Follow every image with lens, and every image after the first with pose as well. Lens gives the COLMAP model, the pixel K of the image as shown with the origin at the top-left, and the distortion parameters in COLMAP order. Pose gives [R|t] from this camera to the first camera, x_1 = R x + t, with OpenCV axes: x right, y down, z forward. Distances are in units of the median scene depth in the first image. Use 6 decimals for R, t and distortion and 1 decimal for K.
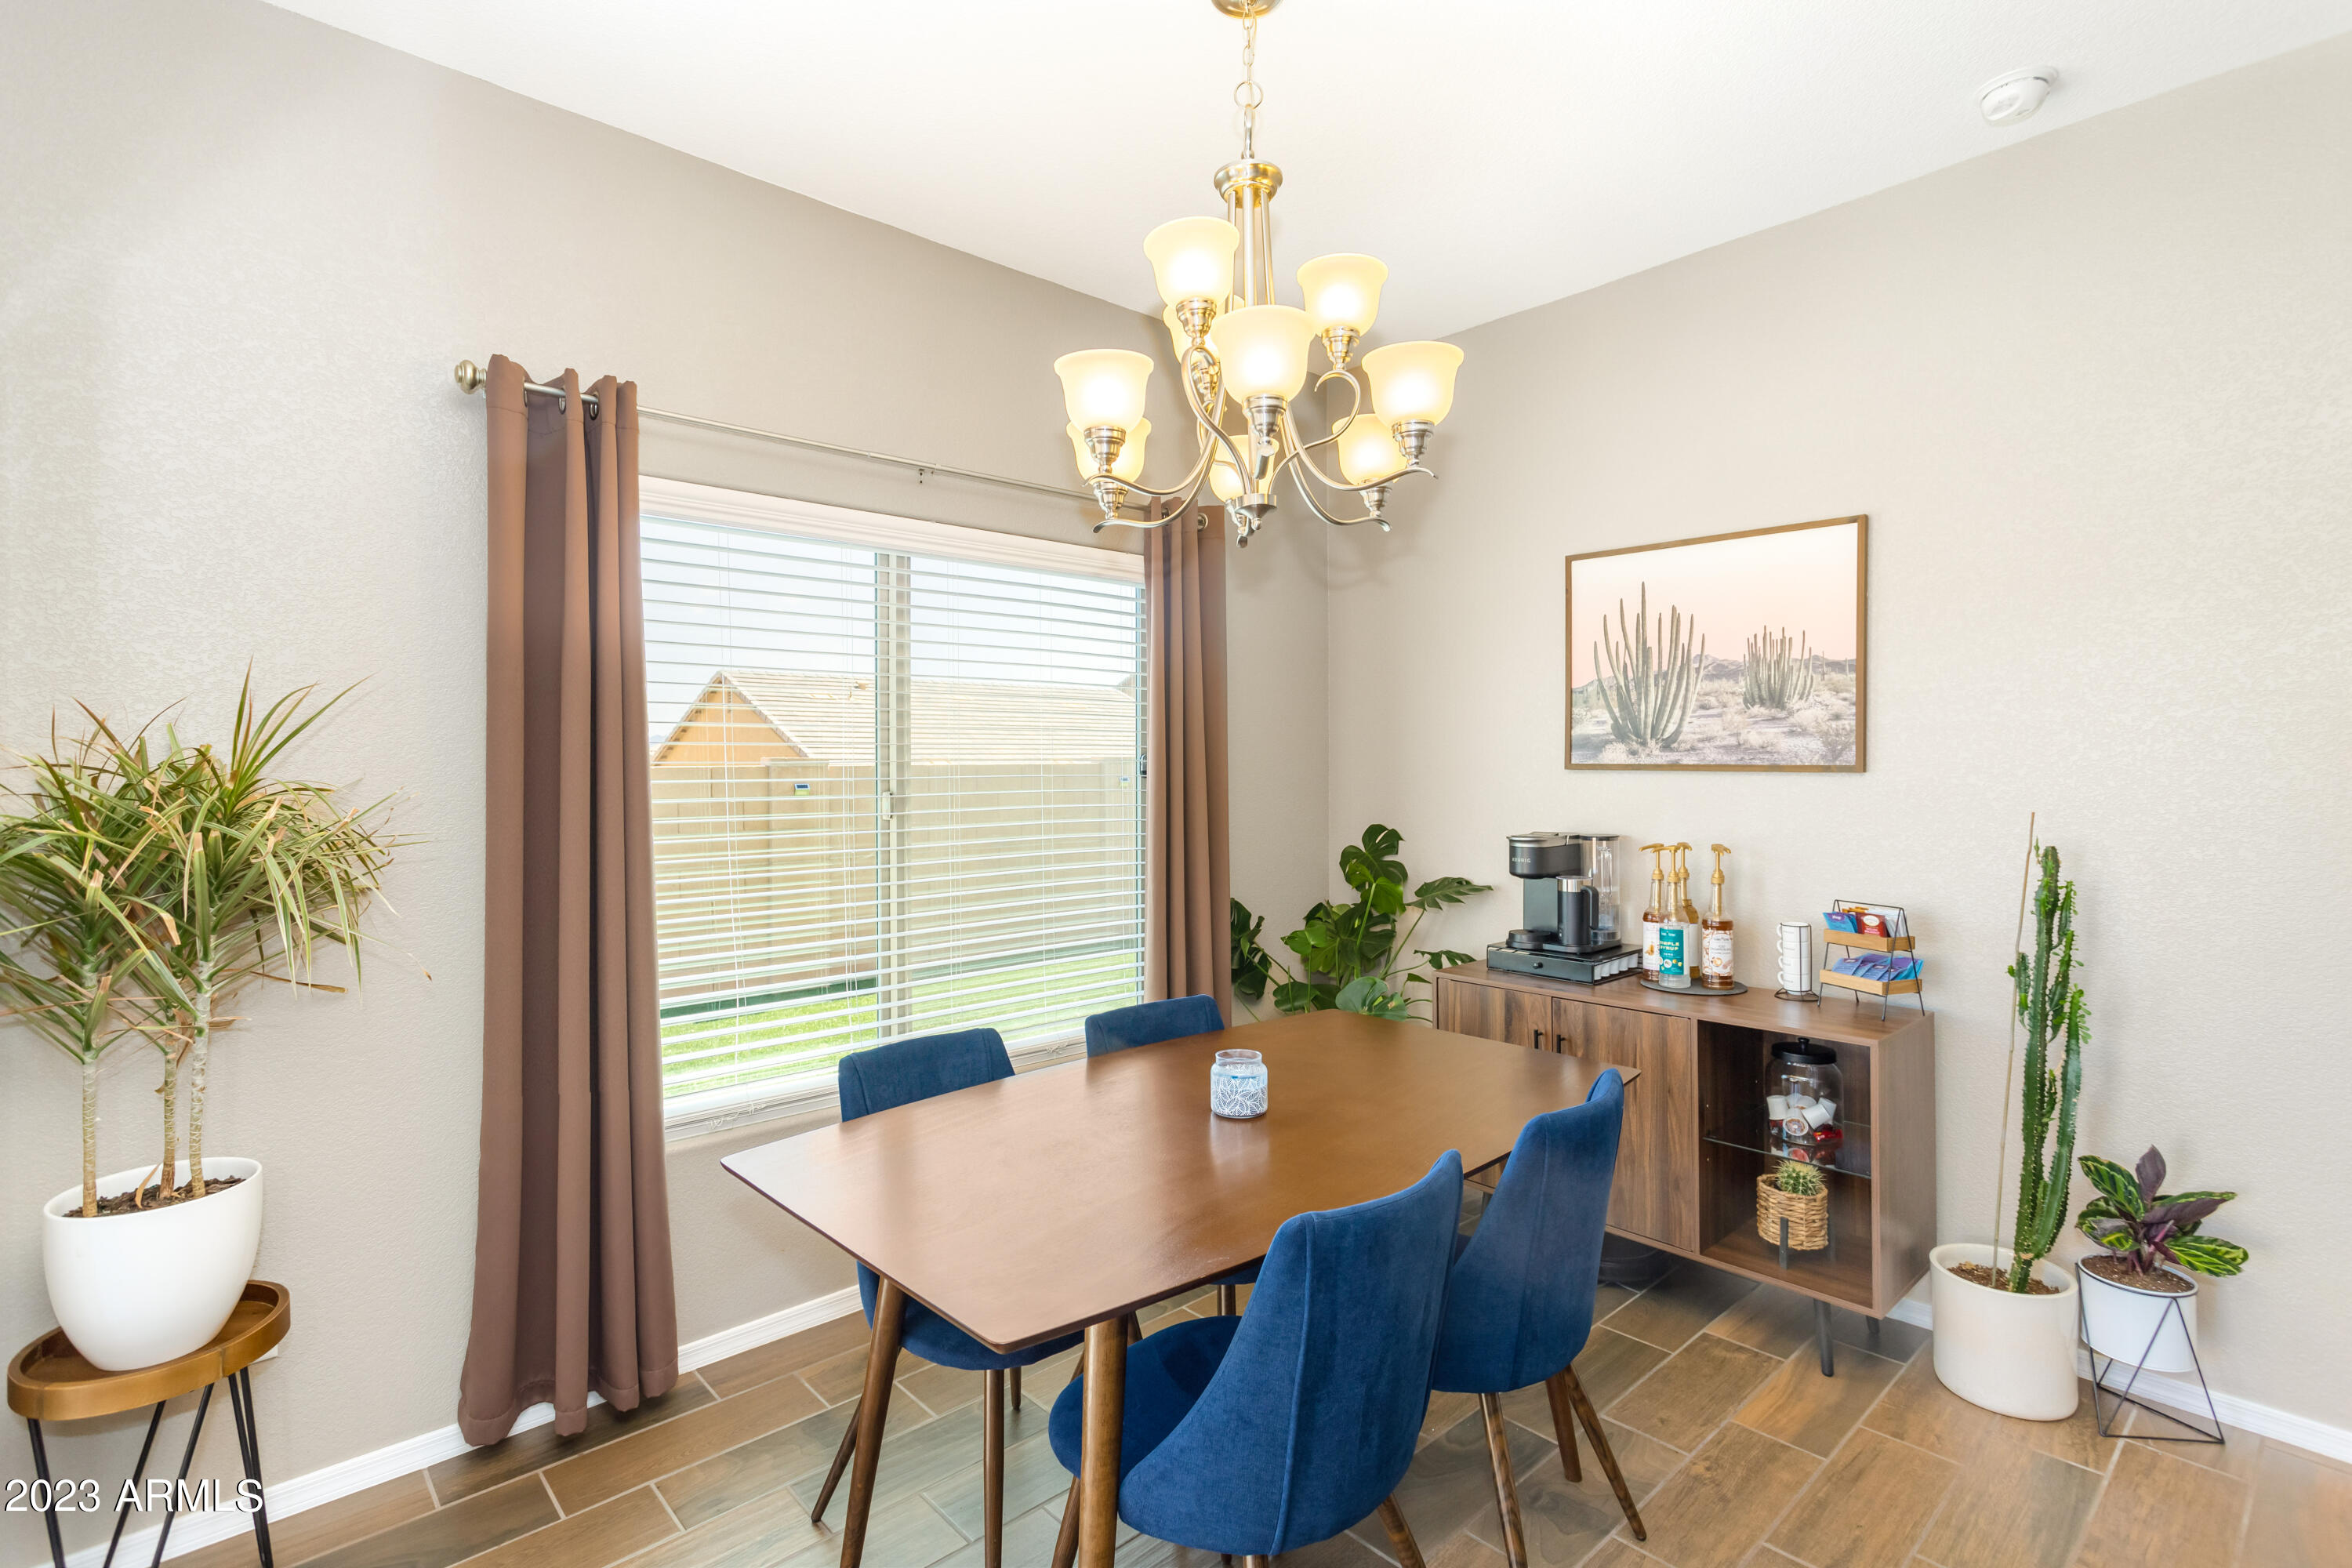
lens RADIAL K [[1127.2, 0, 1174.2], [0, 1127.2, 772.0], [0, 0, 1]] dist [0.001430, -0.001253]
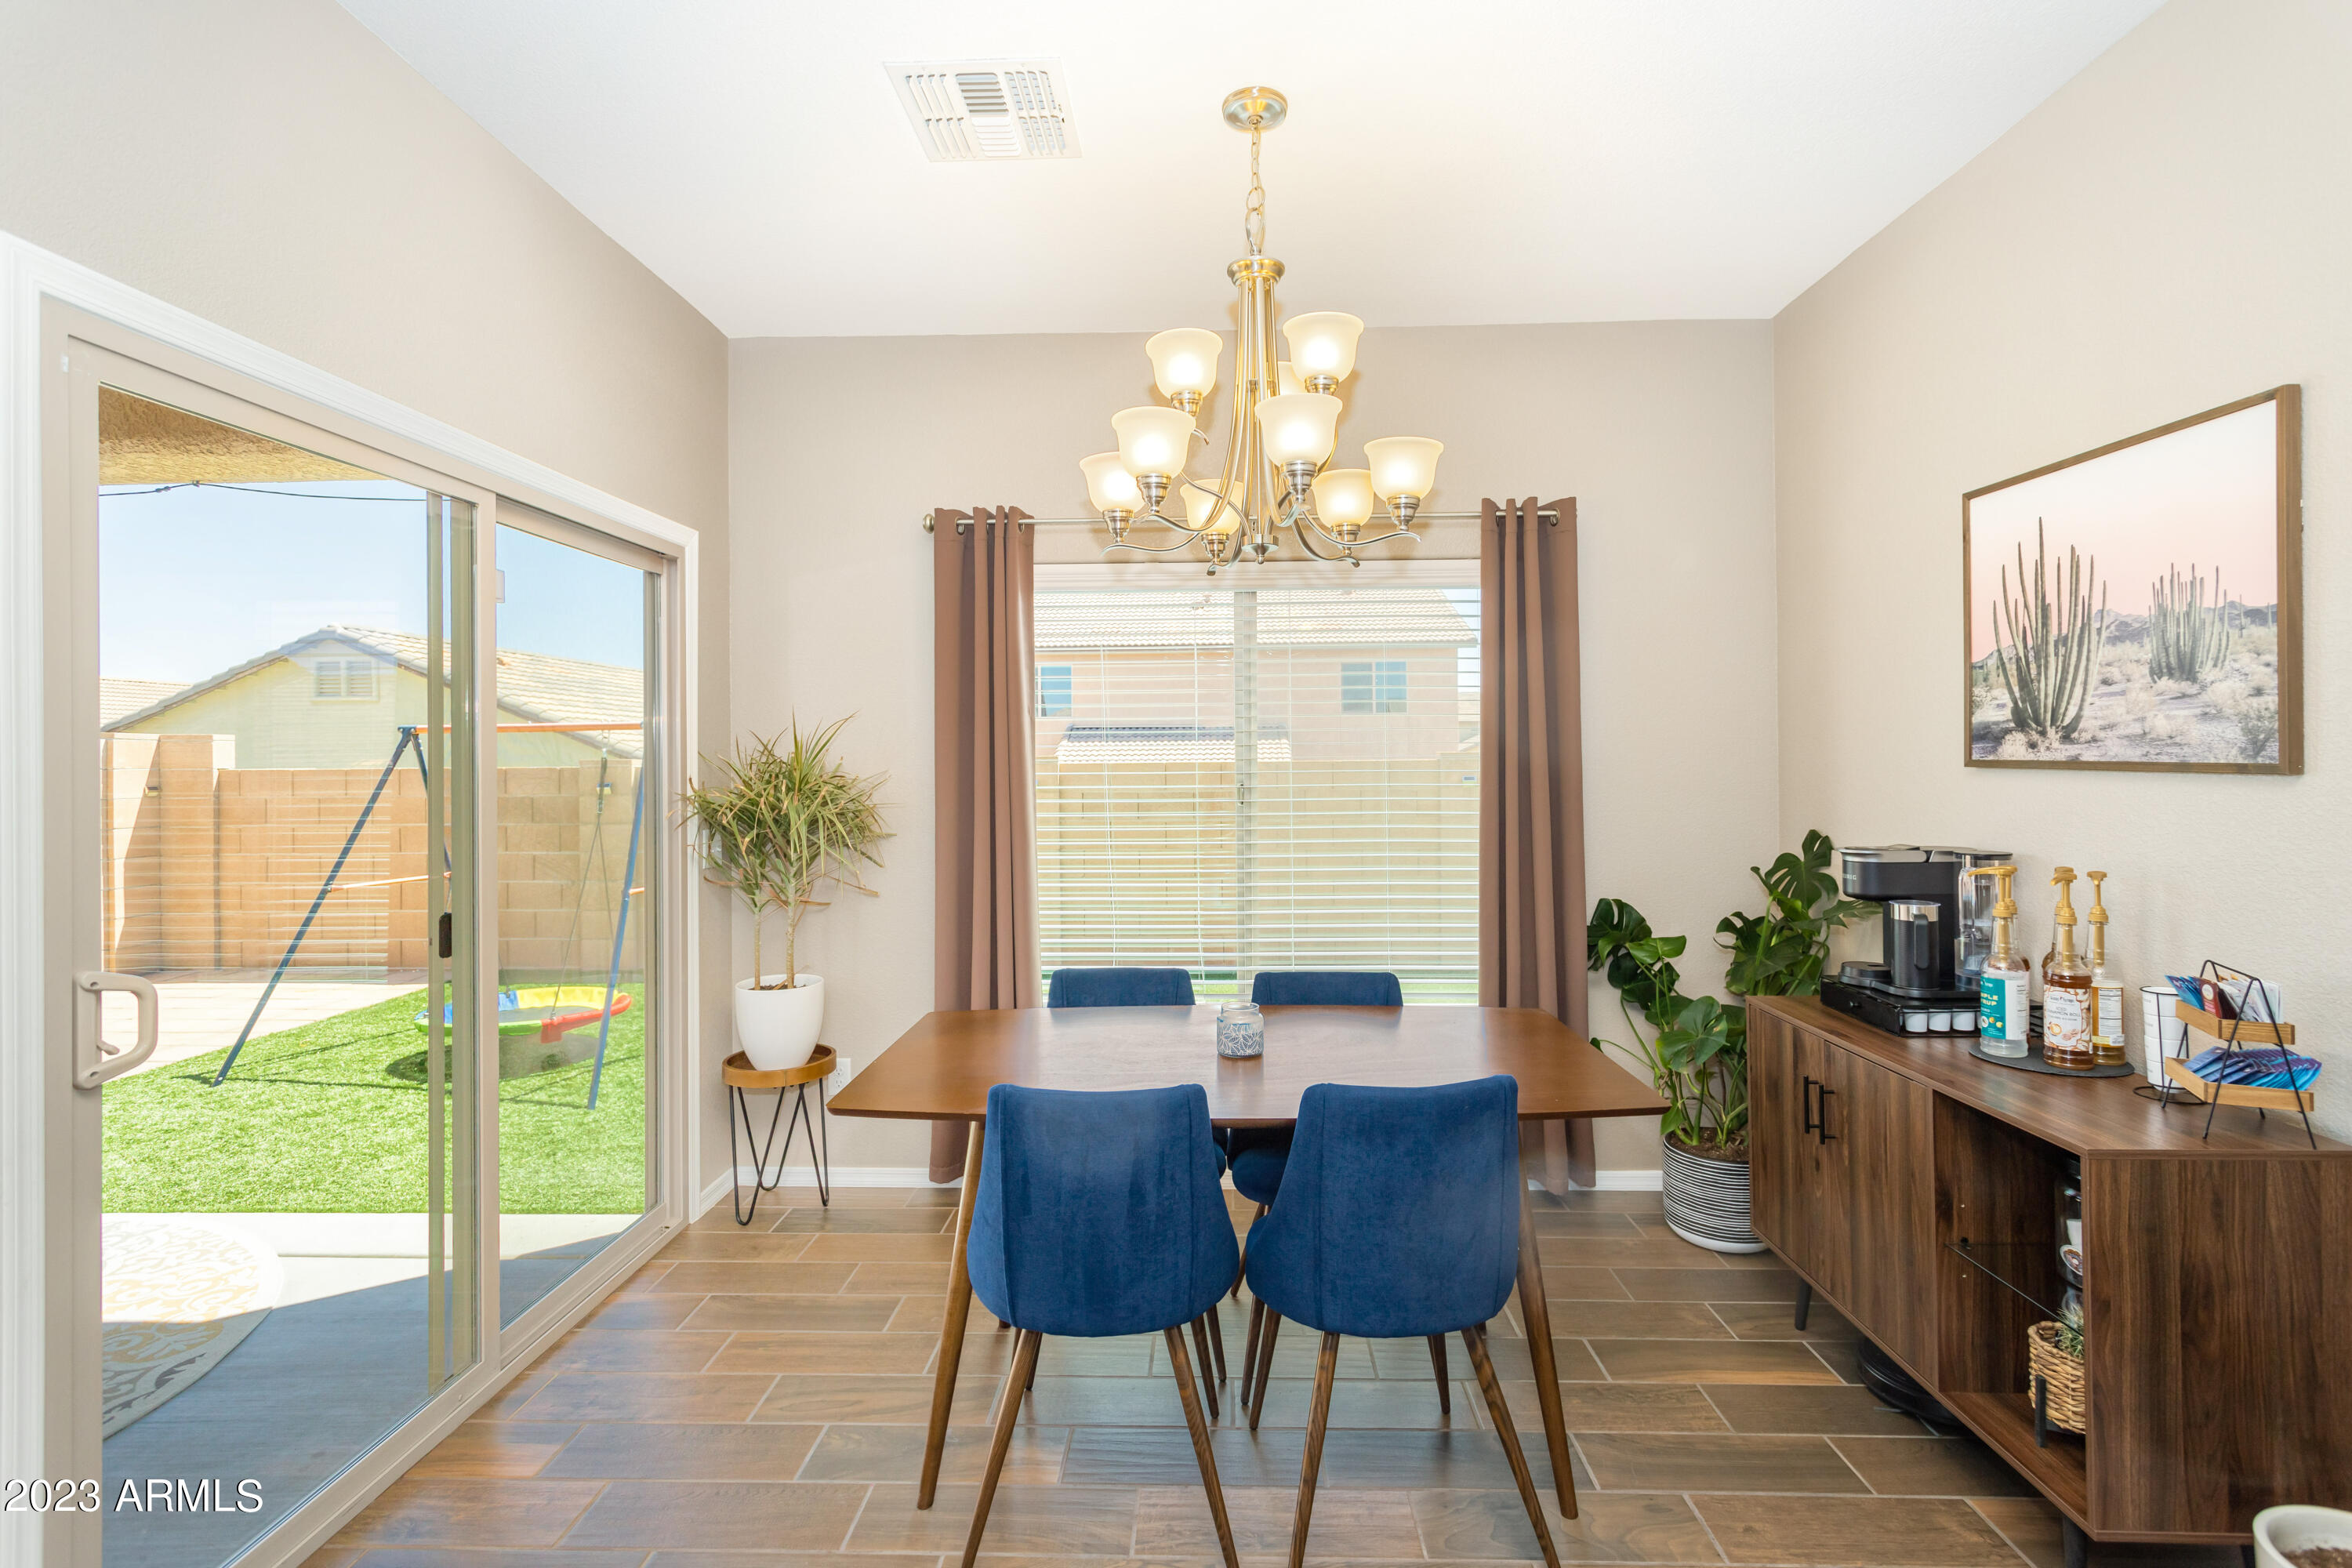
lens RADIAL K [[1127.2, 0, 1172.7], [0, 1127.2, 760.5], [0, 0, 1]] dist [0.001430, -0.001253]
pose [[0.716860, 0.000415, -0.697217, 0.552546], [-0.001971, 0.999997, -0.001431, -0.005081], [0.697214, 0.002401, 0.716859, 0.062606]]
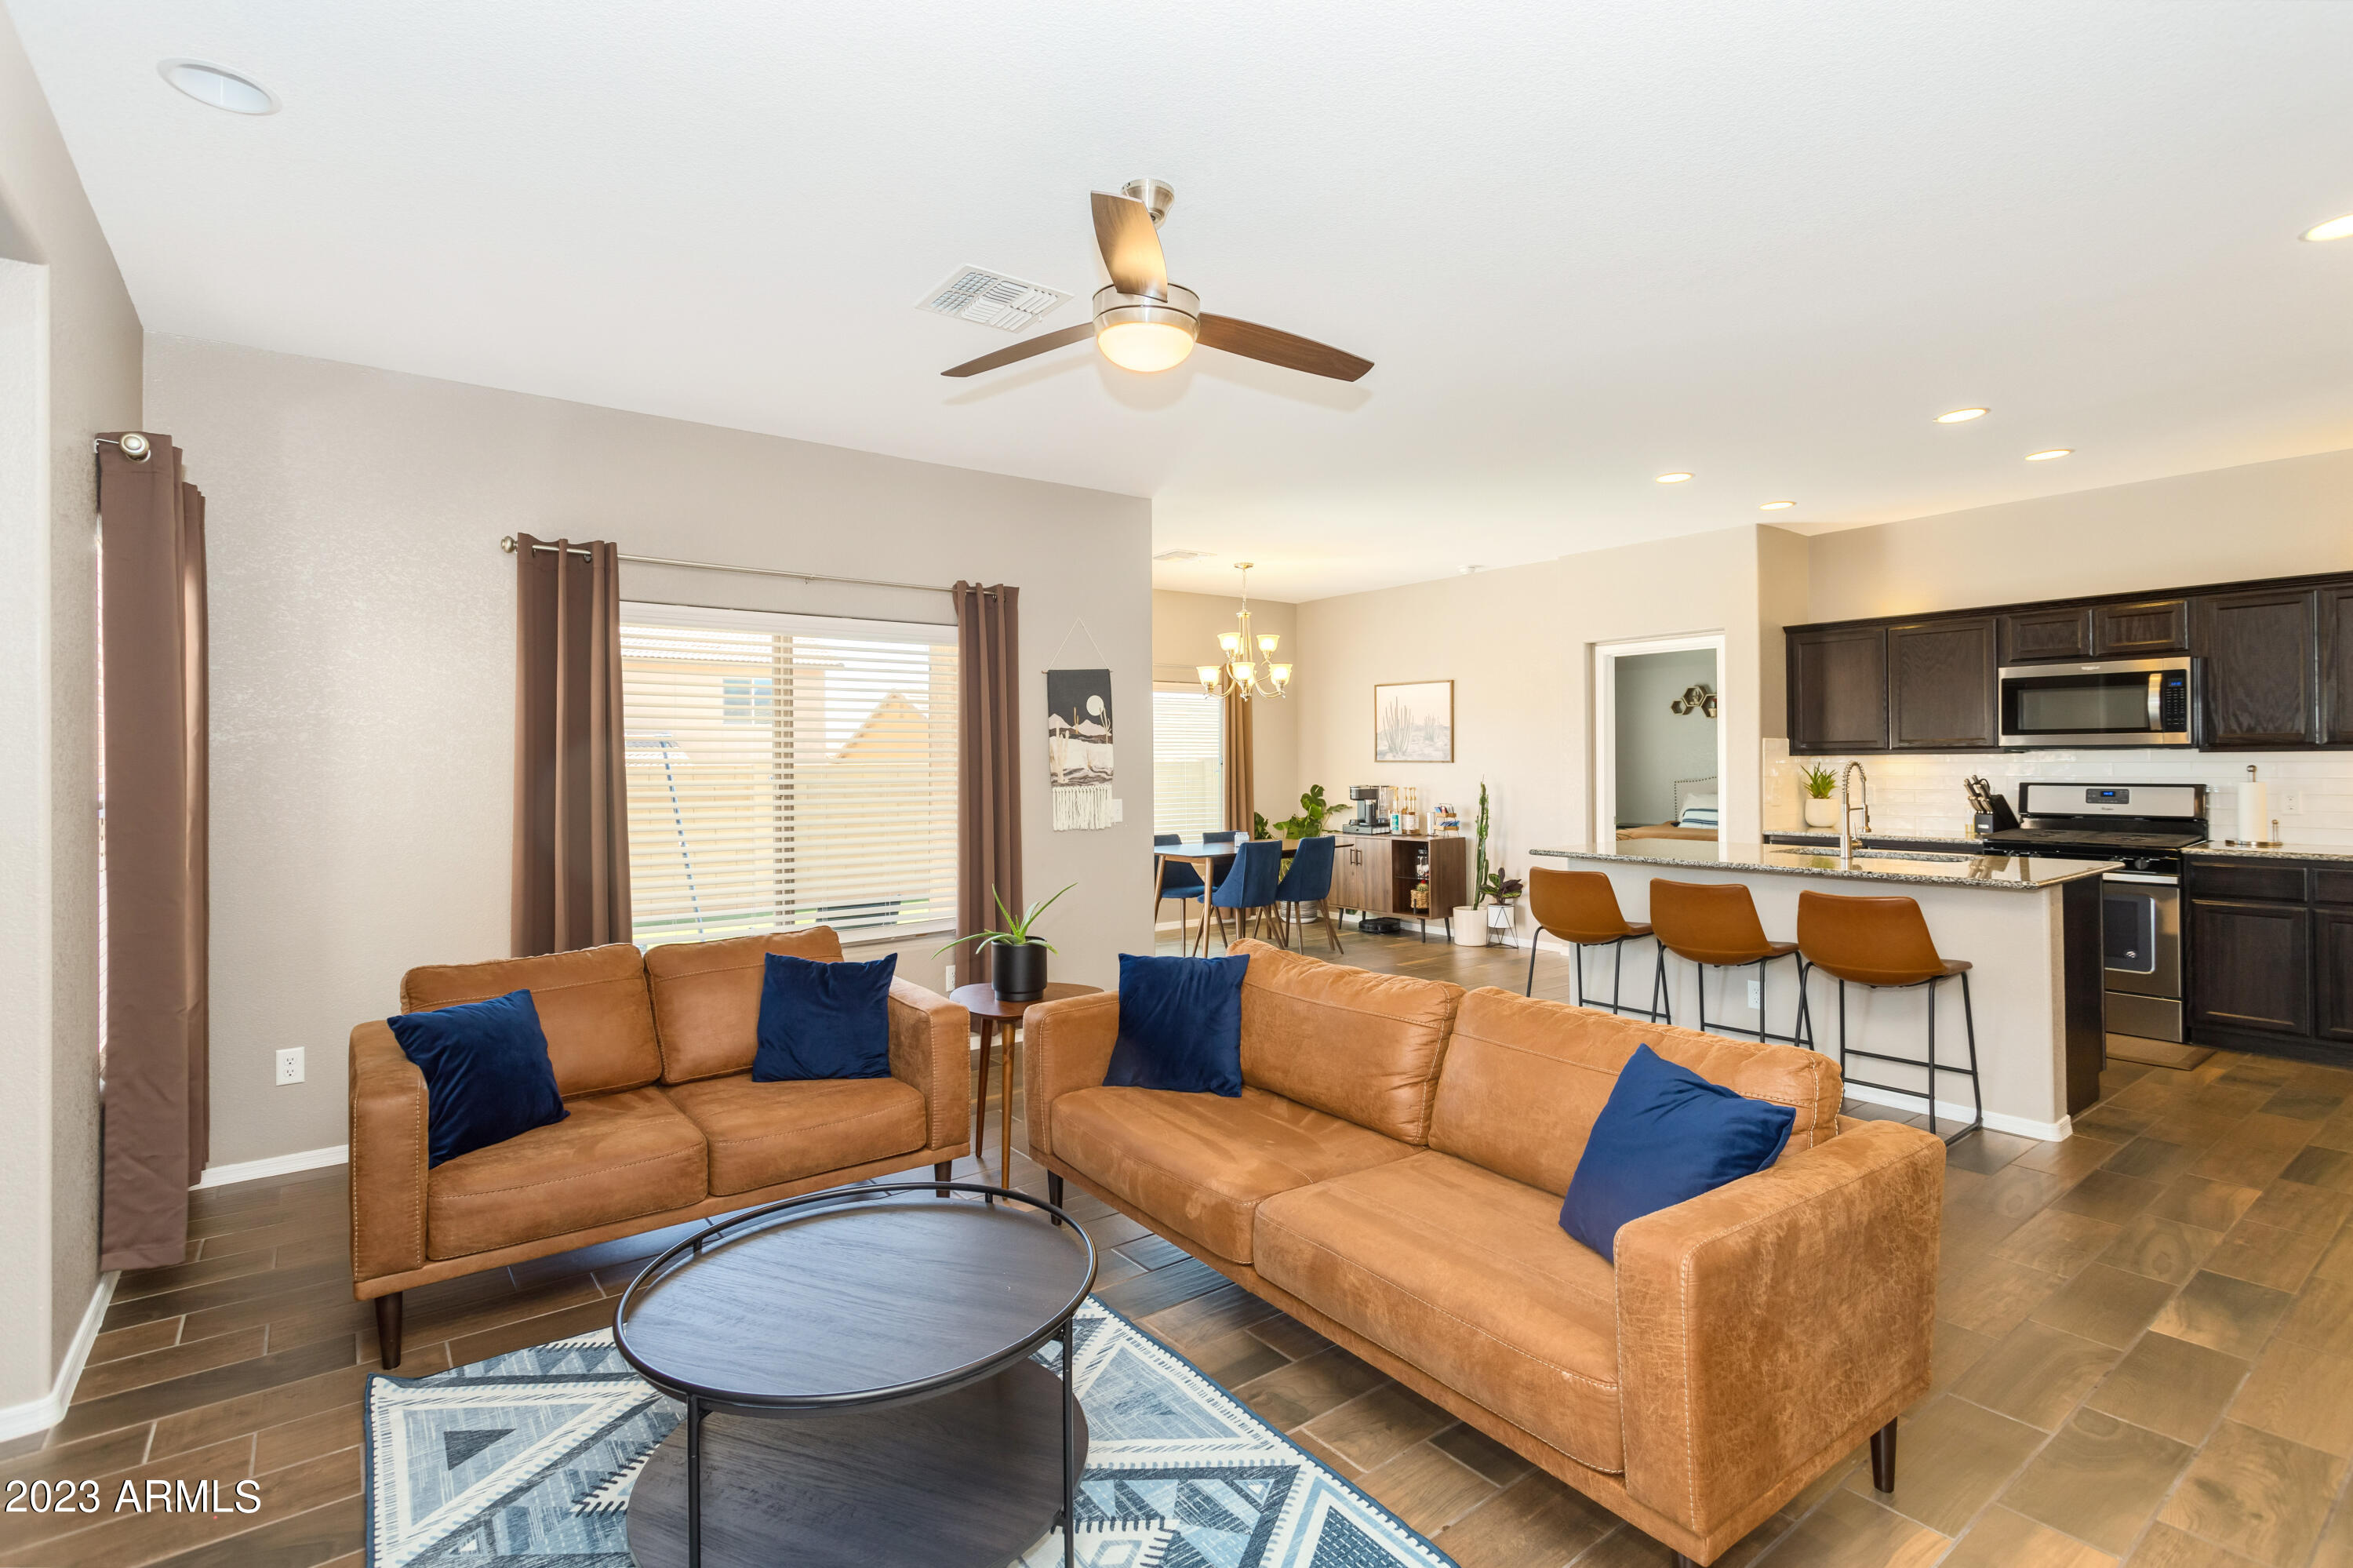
lens RADIAL K [[1127.7, 0, 1169.7], [0, 1127.7, 794.9], [0, 0, 1]] dist [0.001430, -0.001253]
pose [[0.996288, -0.001864, -0.086061, 0.093262], [0.003792, 0.999745, 0.022251, 0.015527], [0.085998, -0.022494, 0.996041, -1.993162]]
